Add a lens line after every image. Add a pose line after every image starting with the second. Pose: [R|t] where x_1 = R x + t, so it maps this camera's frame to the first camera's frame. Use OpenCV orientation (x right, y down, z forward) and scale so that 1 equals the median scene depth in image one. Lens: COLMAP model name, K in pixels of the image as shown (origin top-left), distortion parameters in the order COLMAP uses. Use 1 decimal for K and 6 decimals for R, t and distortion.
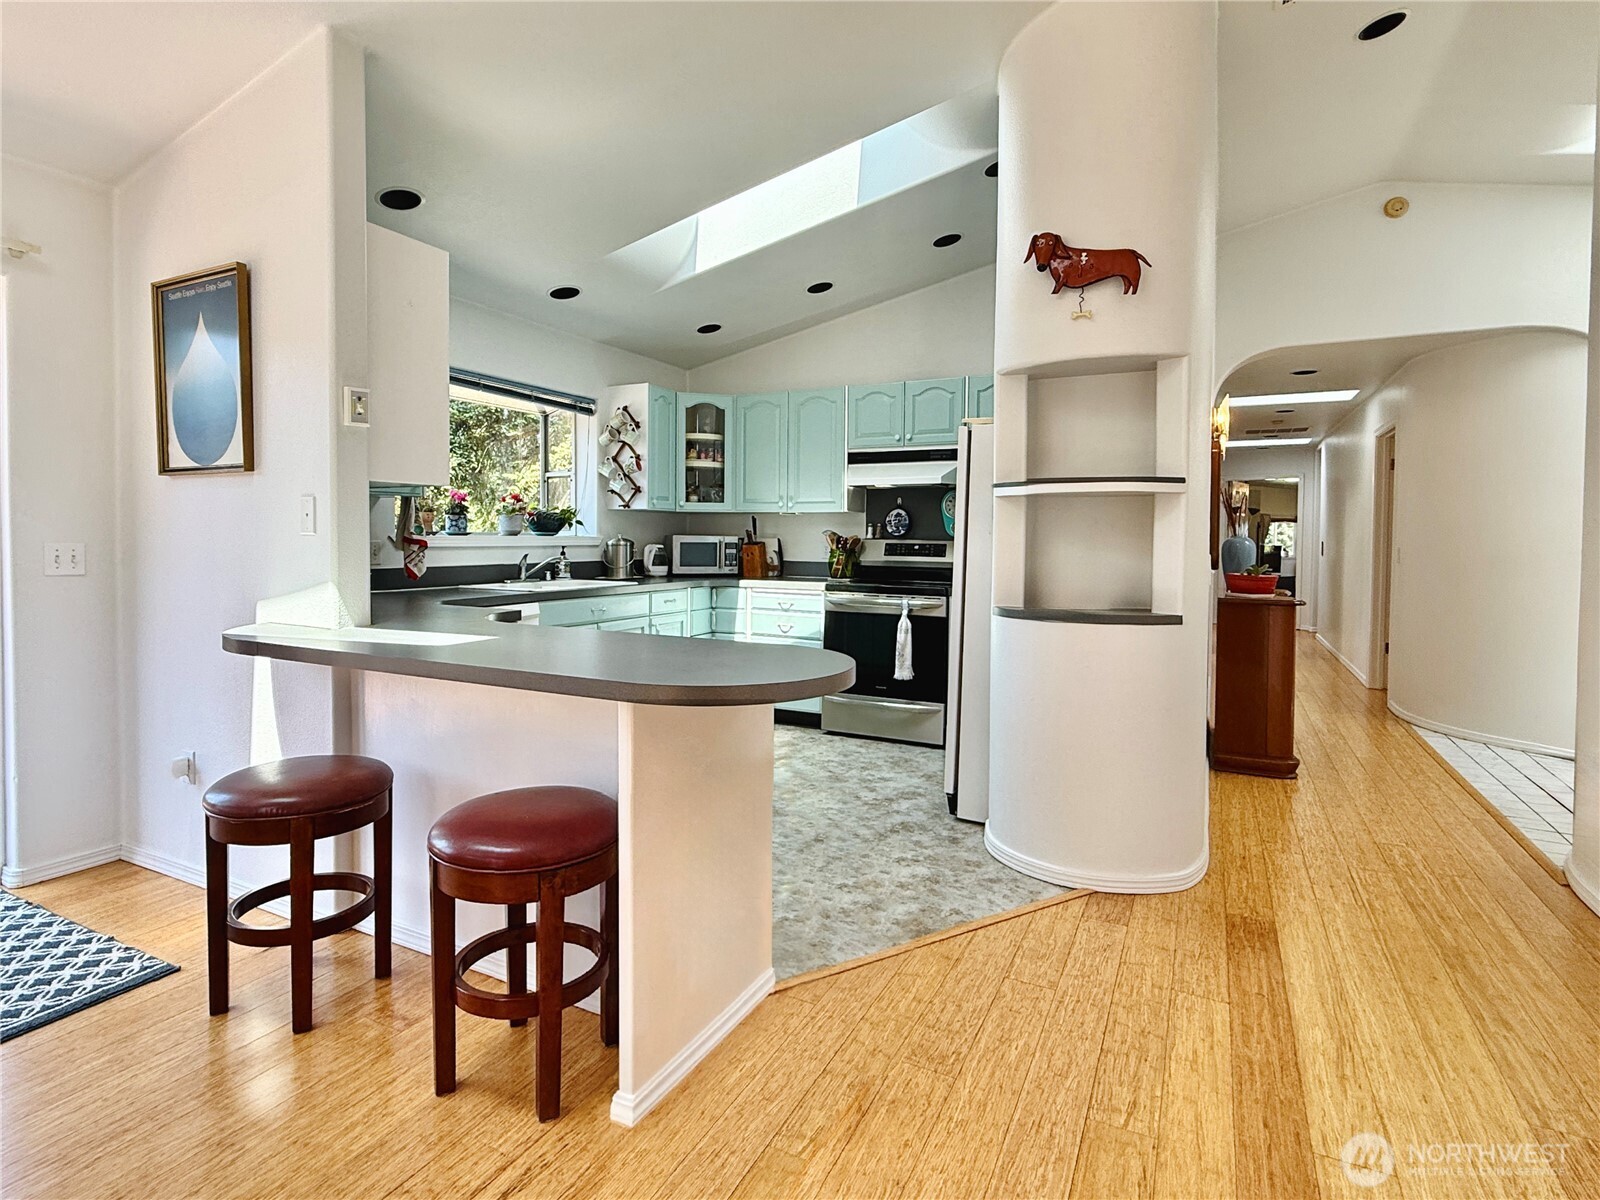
lens RADIAL K [[815.2, 0, 803.1], [0, 815.2, 601.3], [0, 0, 1]] dist [-0.004160, -0.000103]
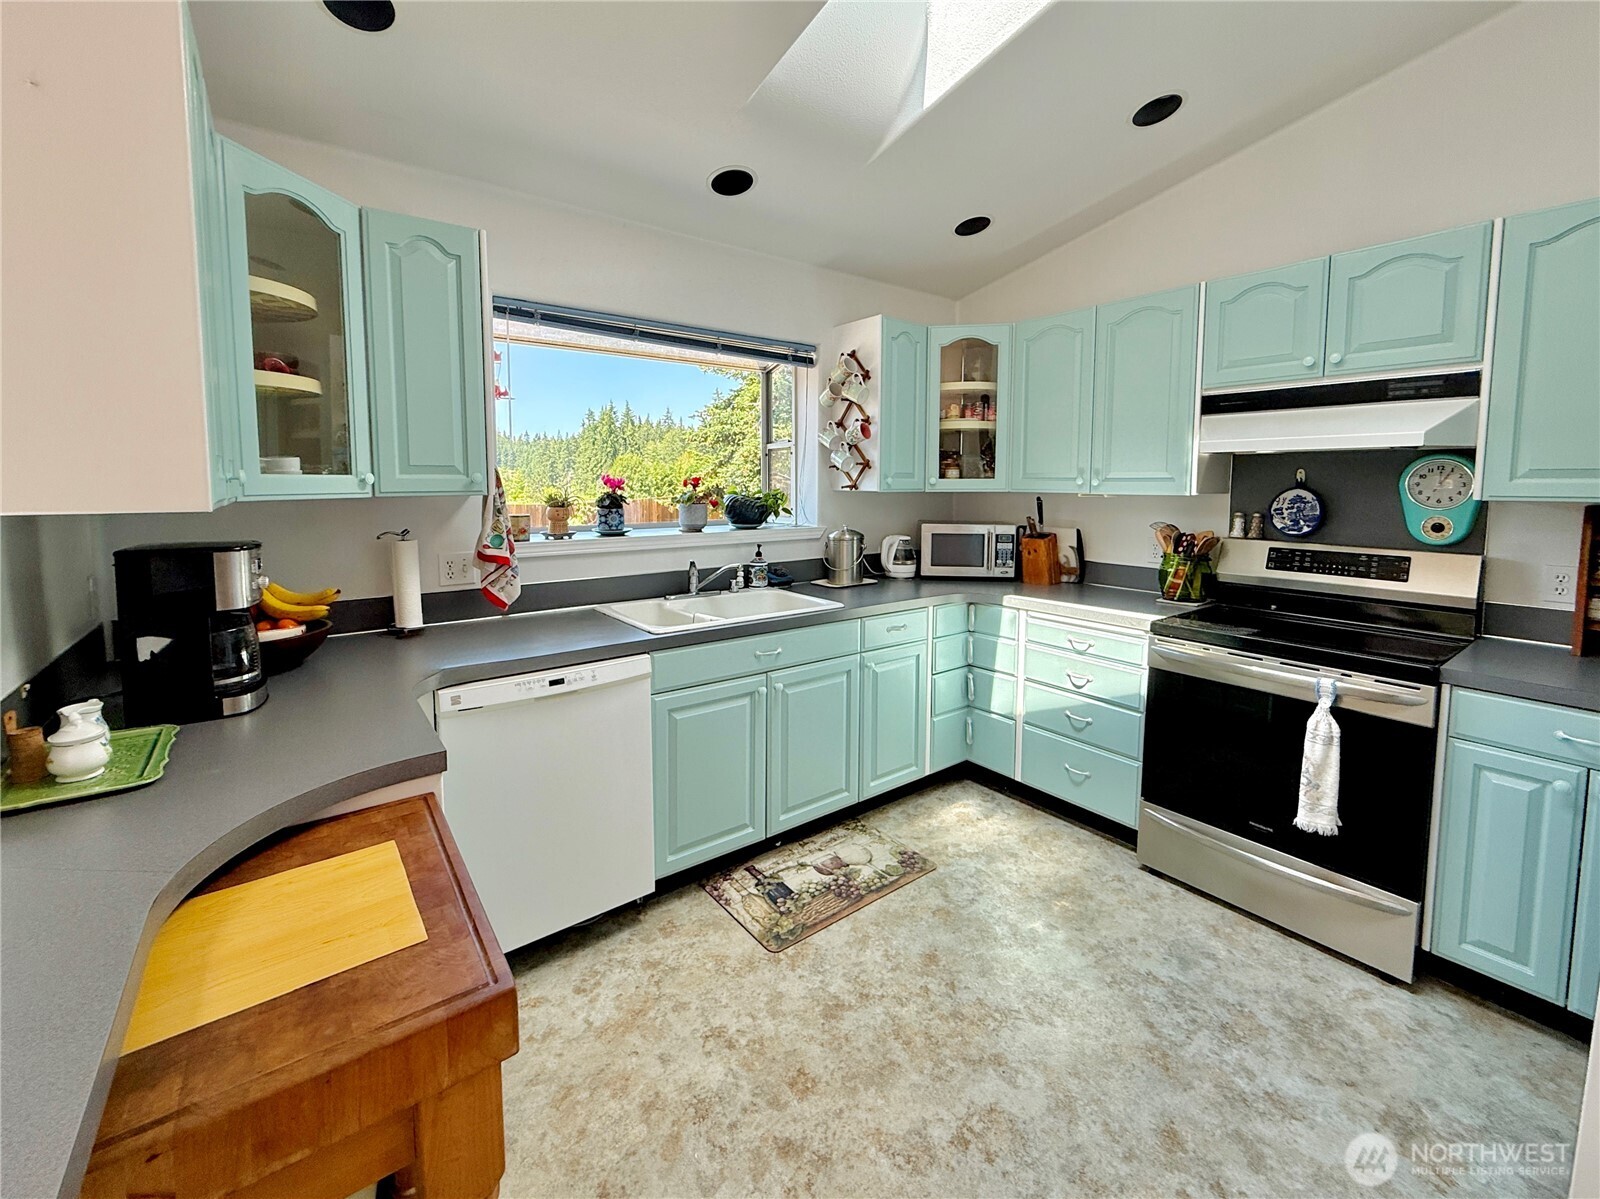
lens RADIAL K [[667.7, 0, 803.1], [0, 667.7, 541.5], [0, 0, 1]] dist [-0.020609, -0.000972]
pose [[0.899897, 0.030836, -0.435011, 0.006302], [-0.028607, 0.999523, 0.011673, -0.073252], [0.435164, 0.001940, 0.900349, 0.437564]]
